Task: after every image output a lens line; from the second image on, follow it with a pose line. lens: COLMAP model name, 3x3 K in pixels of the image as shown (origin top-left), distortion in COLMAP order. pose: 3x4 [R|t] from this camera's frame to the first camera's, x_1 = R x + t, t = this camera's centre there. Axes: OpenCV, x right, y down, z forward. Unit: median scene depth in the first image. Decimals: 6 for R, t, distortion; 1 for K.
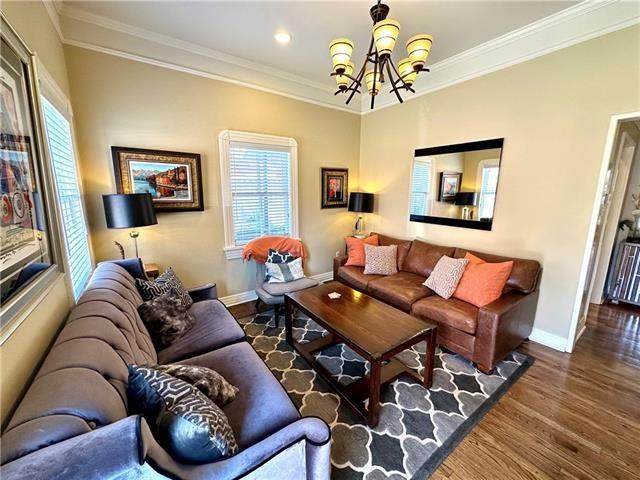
lens RADIAL K [[256.3, 0, 318.3], [0, 256.3, 239.7], [0, 0, 1]] dist [0.000850, -0.000027]
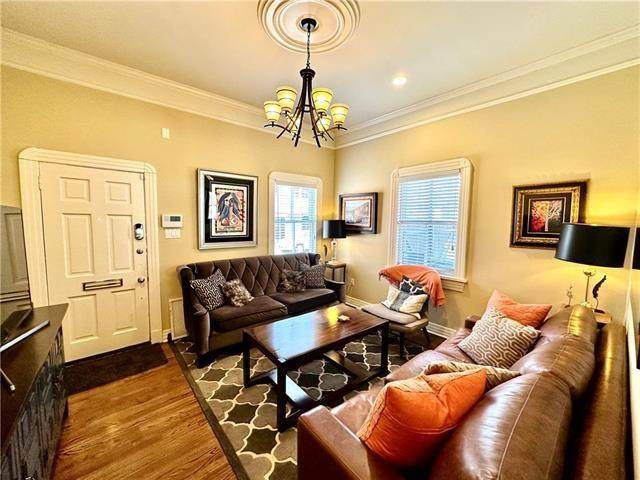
lens RADIAL K [[256.3, 0, 319.9], [0, 256.3, 238.1], [0, 0, 1]] dist [0.000850, -0.000027]
pose [[0.088637, 0.074580, -0.993268, 0.647461], [-0.195953, 0.979012, 0.056023, -0.084419], [0.976599, 0.189668, 0.101391, 0.457892]]
